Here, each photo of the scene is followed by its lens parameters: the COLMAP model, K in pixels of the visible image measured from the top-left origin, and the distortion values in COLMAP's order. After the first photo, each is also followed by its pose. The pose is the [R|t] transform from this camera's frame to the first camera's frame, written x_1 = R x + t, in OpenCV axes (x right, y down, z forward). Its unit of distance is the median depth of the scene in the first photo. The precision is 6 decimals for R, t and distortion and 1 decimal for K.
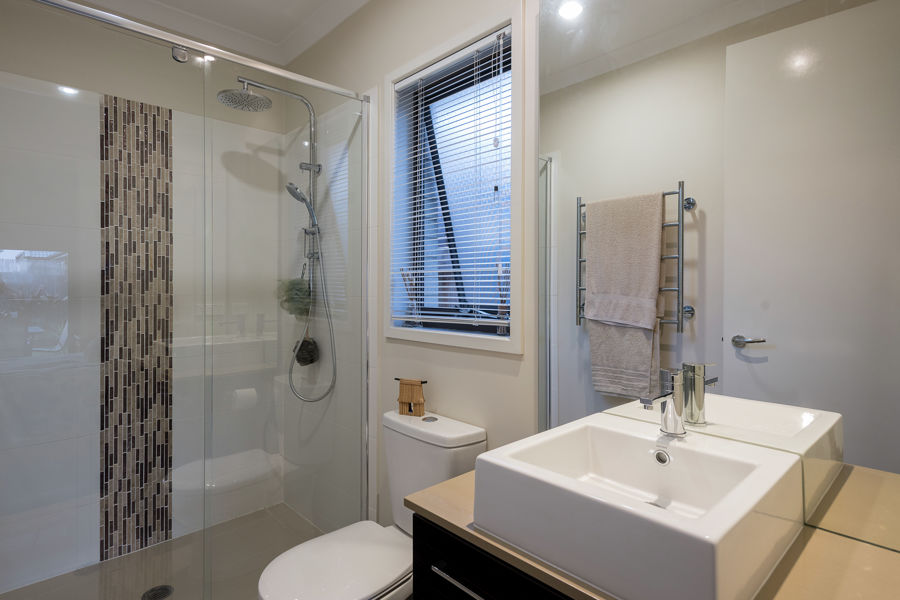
lens RADIAL K [[473.7, 0, 451.1], [0, 473.7, 298.3], [0, 0, 1]] dist [-0.002364, -0.000258]
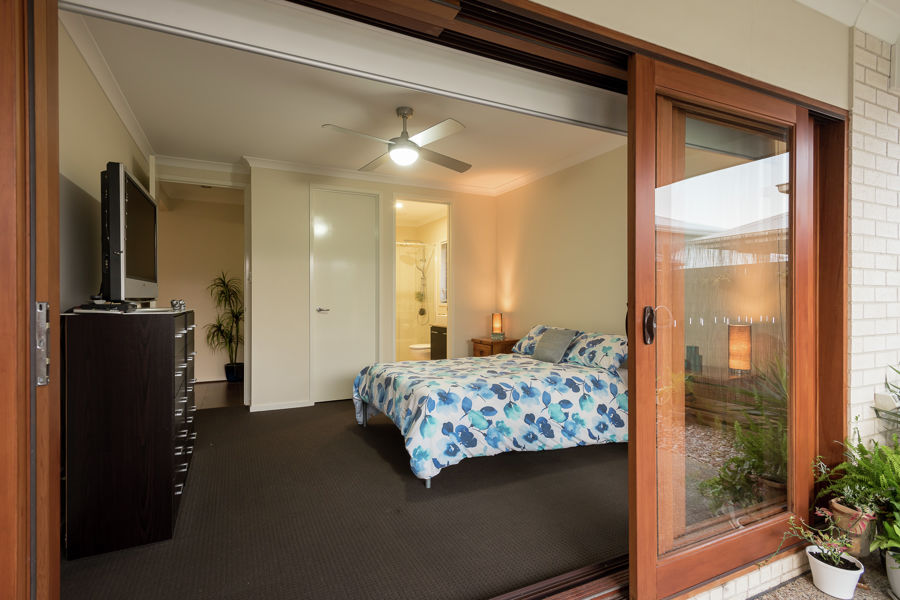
lens RADIAL K [[435.1, 0, 446.5], [0, 435.1, 298.1], [0, 0, 1]] dist [0.003682, 0.000099]
pose [[0.955926, 0.000829, -0.293606, 1.013987], [-0.002401, 0.999985, -0.004993, 0.030875], [0.293598, 0.005478, 0.955913, -2.529028]]
